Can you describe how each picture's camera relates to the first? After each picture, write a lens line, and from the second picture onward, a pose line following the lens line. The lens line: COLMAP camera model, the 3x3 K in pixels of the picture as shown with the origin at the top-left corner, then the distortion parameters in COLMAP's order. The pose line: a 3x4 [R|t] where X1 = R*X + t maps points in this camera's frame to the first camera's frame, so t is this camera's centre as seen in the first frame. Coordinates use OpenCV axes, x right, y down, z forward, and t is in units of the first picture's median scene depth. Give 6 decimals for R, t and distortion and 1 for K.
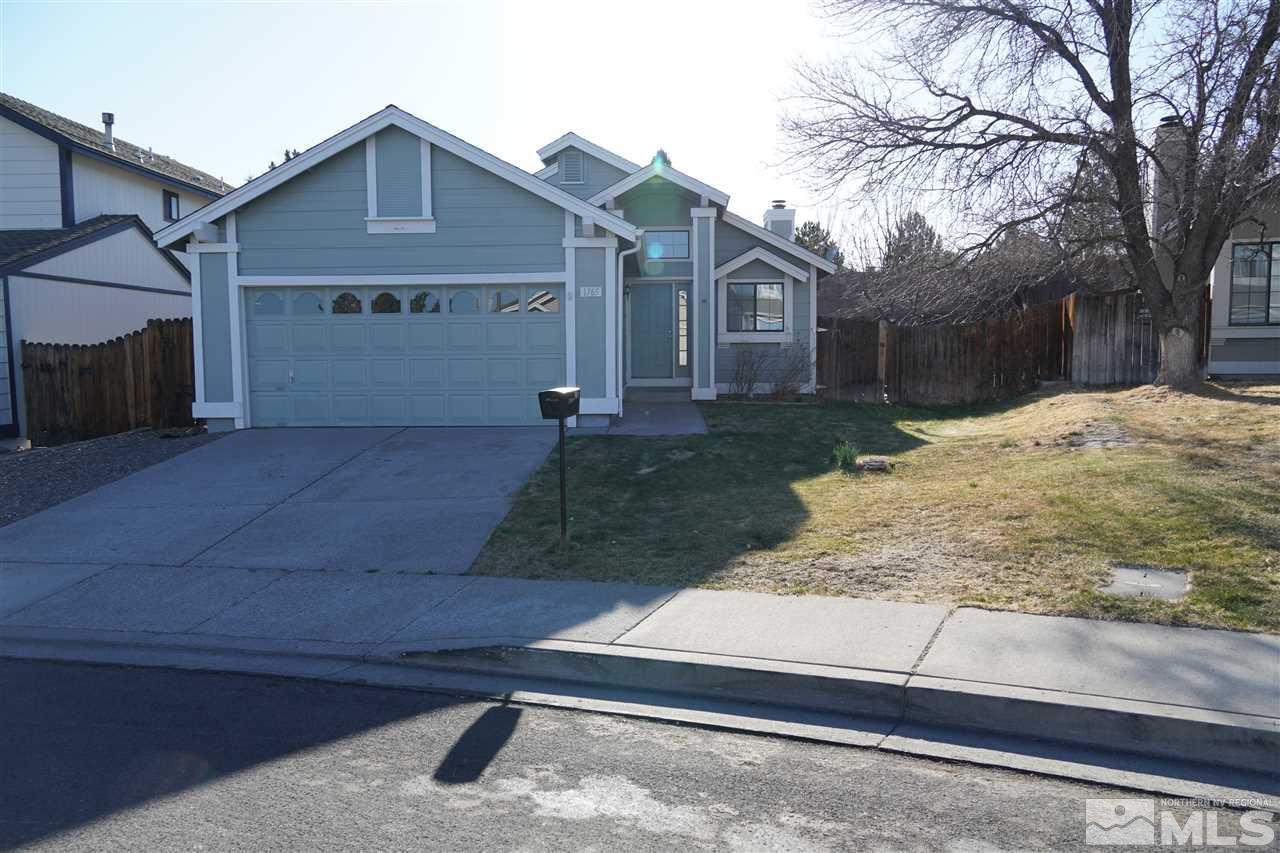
lens RADIAL K [[962.5, 0, 638.5], [0, 962.5, 430.0], [0, 0, 1]] dist [-0.052546, 0.069292]
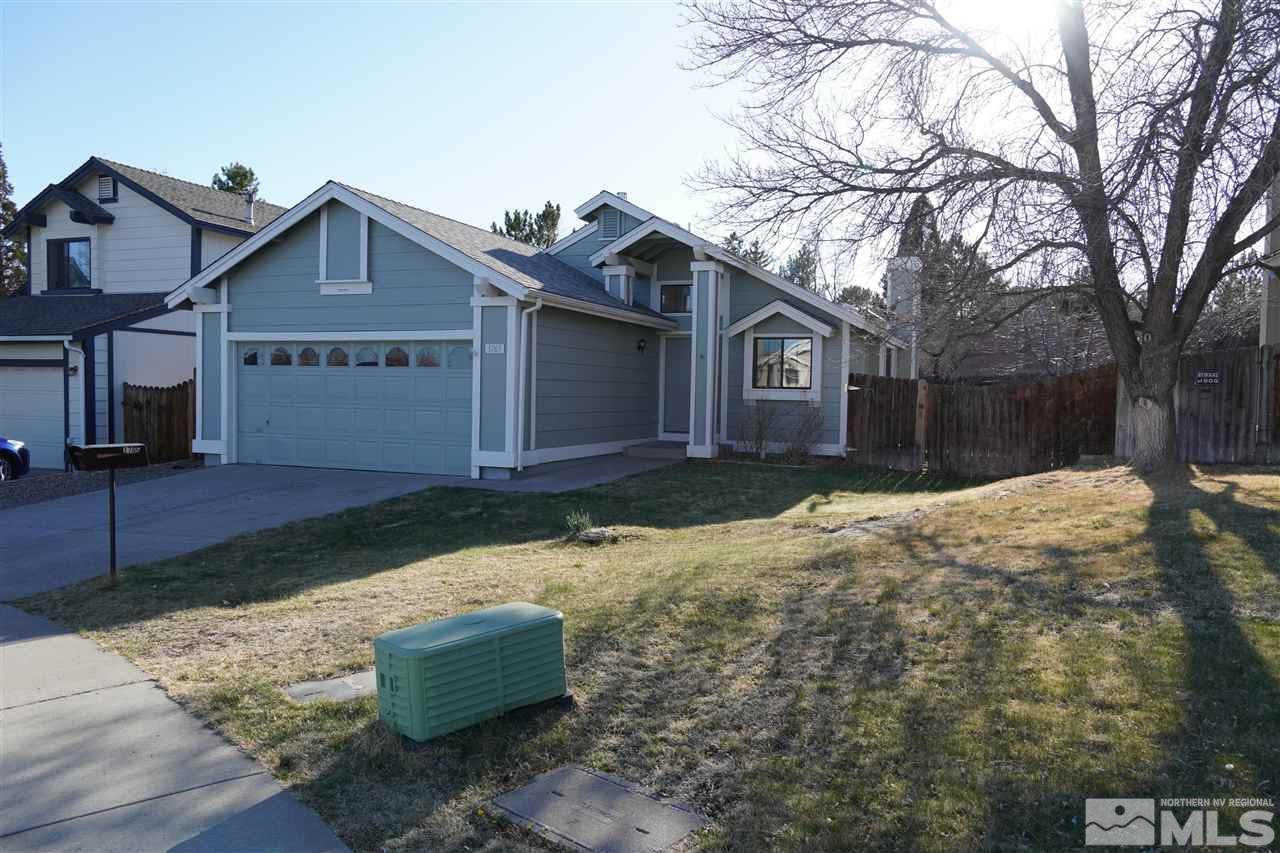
lens RADIAL K [[962.5, 0, 638.5], [0, 962.5, 430.0], [0, 0, 1]] dist [-0.052546, 0.069292]
pose [[0.939735, 0.037828, -0.339804, 0.404081], [-0.053620, 0.997868, -0.037201, -0.023697], [0.337673, 0.053179, 0.939760, 0.076440]]
